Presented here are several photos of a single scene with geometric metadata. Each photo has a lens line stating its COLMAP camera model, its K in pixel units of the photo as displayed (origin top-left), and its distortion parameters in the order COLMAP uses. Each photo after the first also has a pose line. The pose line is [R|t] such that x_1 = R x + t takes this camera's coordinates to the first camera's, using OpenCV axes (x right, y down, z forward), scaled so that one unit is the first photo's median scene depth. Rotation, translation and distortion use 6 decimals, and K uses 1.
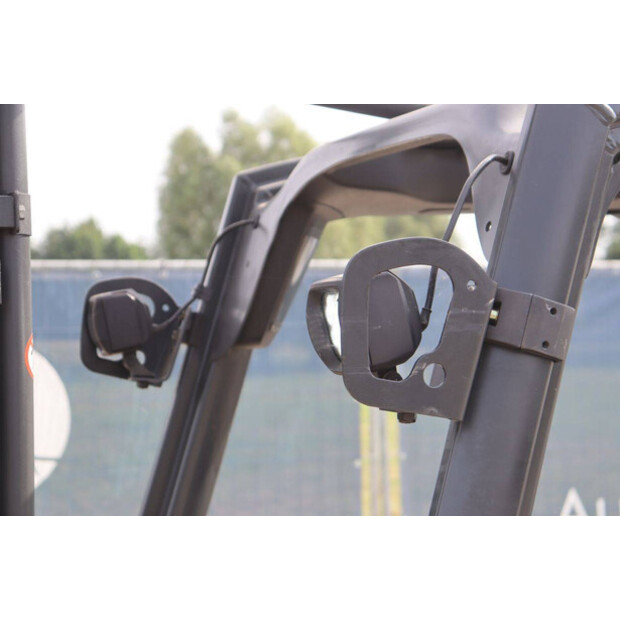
lens RADIAL K [[1455.1, 0, 309.8], [0, 1455.1, 372.8], [0, 0, 1]] dist [0.239786, -0.104103]
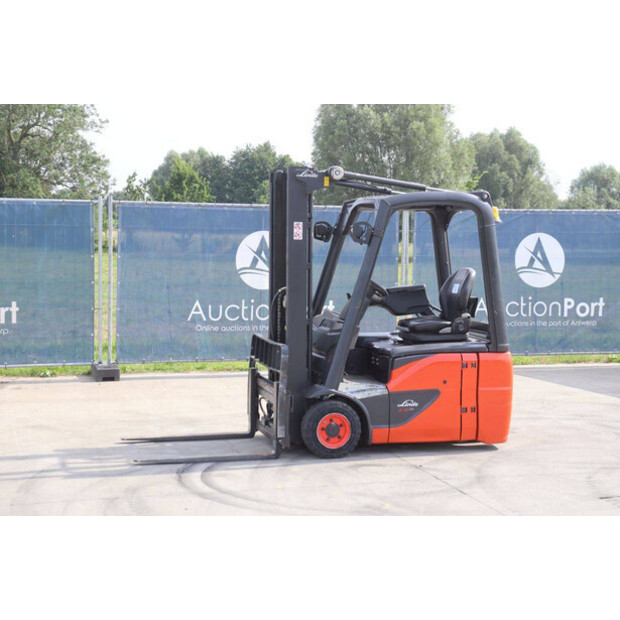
lens RADIAL K [[1134.1, 0, 310.0], [0, 1134.1, 310.0], [0, 0, 1]] dist [0.262935, 0.012540]
pose [[0.994251, 0.033417, -0.101722, 0.262001], [-0.029033, 0.998598, 0.044273, 0.075099], [0.103059, -0.041065, 0.993827, -3.140507]]
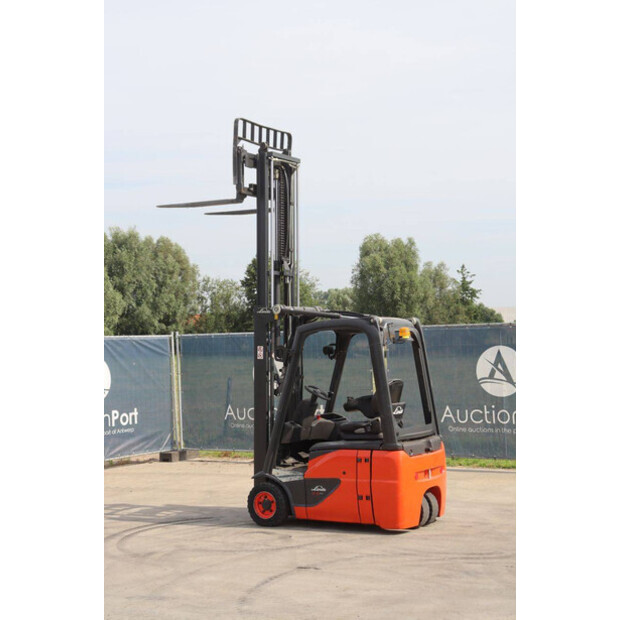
lens RADIAL K [[1072.2, 0, 309.3], [0, 1072.2, 295.9], [0, 0, 1]] dist [0.155016, 0.121350]
pose [[0.604706, -0.040955, -0.795395, 3.813313], [-0.001006, 0.998637, -0.052185, -0.025096], [0.796448, 0.032357, 0.603840, -2.127832]]
